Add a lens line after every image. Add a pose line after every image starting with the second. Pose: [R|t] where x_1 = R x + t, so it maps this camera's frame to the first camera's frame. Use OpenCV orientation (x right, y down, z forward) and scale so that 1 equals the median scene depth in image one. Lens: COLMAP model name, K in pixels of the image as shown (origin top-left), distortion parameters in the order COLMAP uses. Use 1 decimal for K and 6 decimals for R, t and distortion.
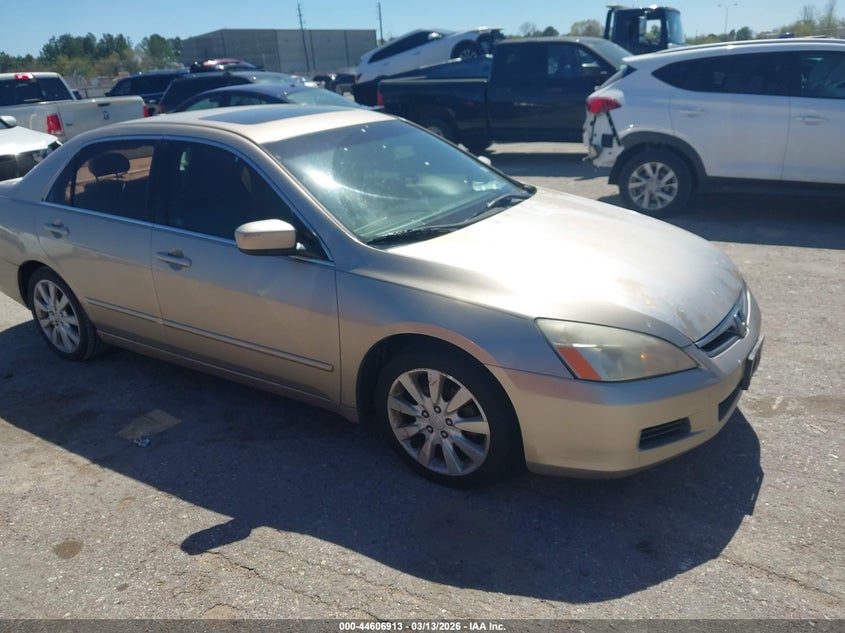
lens RADIAL K [[602.7, 0, 422.5], [0, 602.7, 316.5], [0, 0, 1]] dist [0.000906, -0.000235]
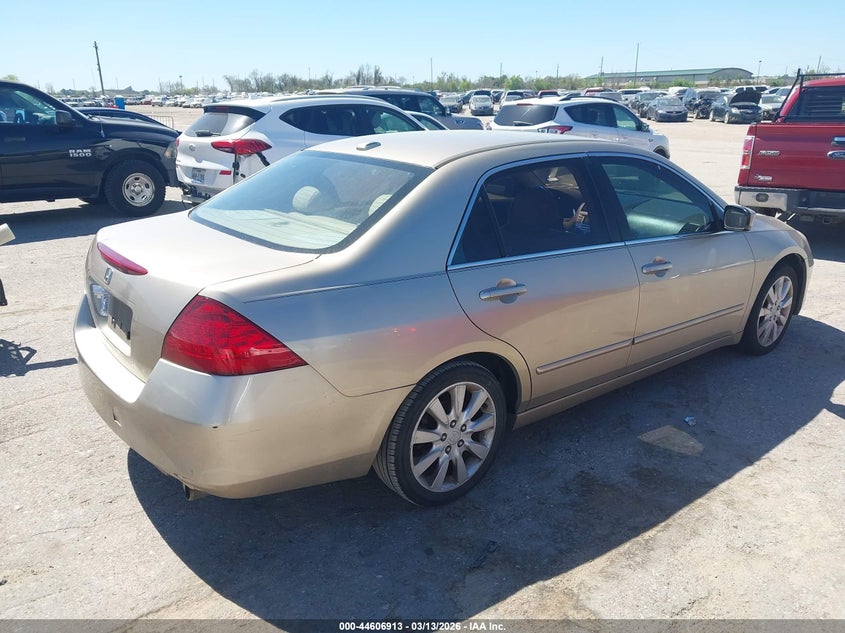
lens RADIAL K [[626.6, 0, 422.5], [0, 626.6, 316.5], [0, 0, 1]] dist [-0.000177, -0.001603]
pose [[0.374328, -0.248964, 0.893250, -1.376967], [0.334341, 0.934728, 0.120415, -0.251112], [-0.864925, 0.253575, 0.433133, 0.816492]]
